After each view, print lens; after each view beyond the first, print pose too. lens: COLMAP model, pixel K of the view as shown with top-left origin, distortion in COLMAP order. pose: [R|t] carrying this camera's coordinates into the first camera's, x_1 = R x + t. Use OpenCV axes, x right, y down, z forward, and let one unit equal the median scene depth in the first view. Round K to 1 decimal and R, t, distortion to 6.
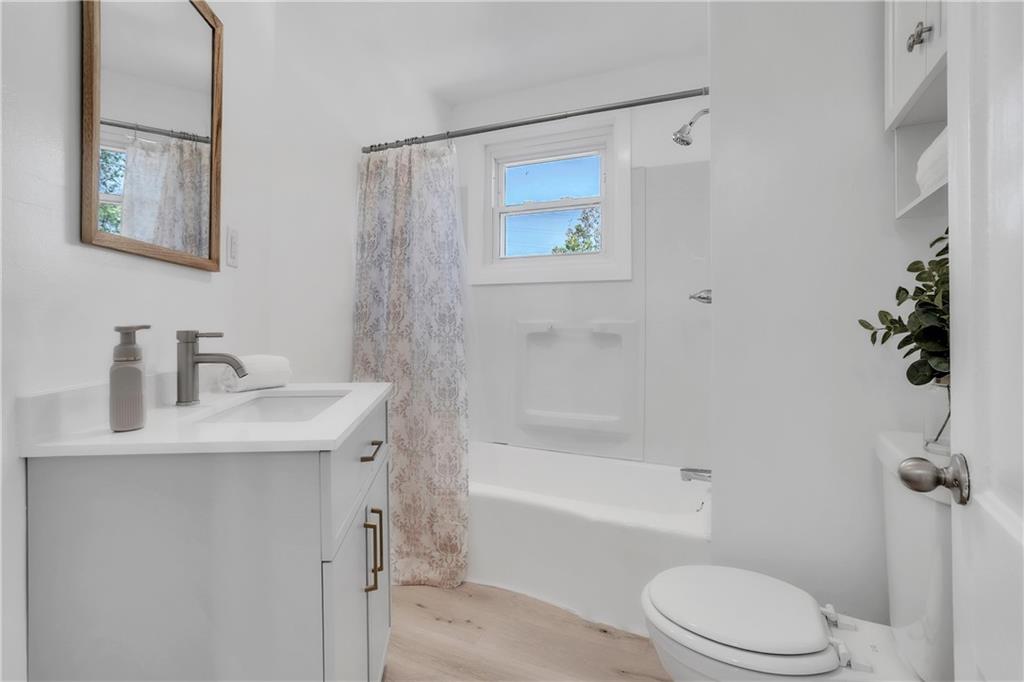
lens RADIAL K [[508.6, 0, 505.1], [0, 508.6, 334.3], [0, 0, 1]] dist [-0.071495, 0.044779]
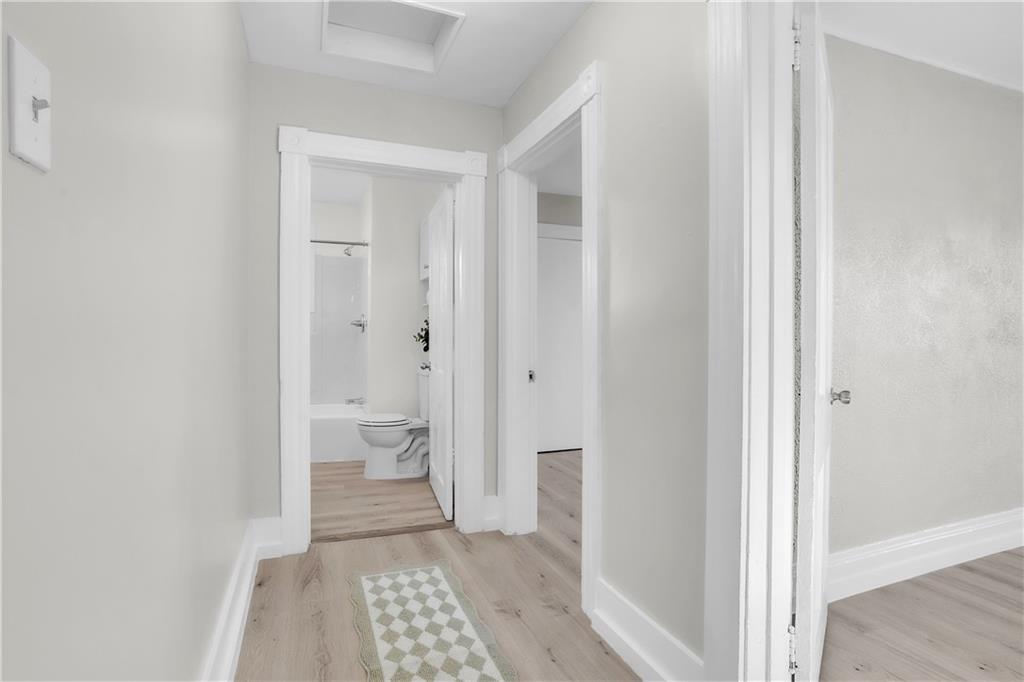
lens RADIAL K [[508.6, 0, 505.1], [0, 508.6, 334.3], [0, 0, 1]] dist [-0.071495, 0.044779]
pose [[0.686089, 0.008970, 0.727463, -1.757260], [-0.007856, 0.999957, -0.004920, -0.024366], [-0.727475, -0.002339, 0.686130, -2.345546]]
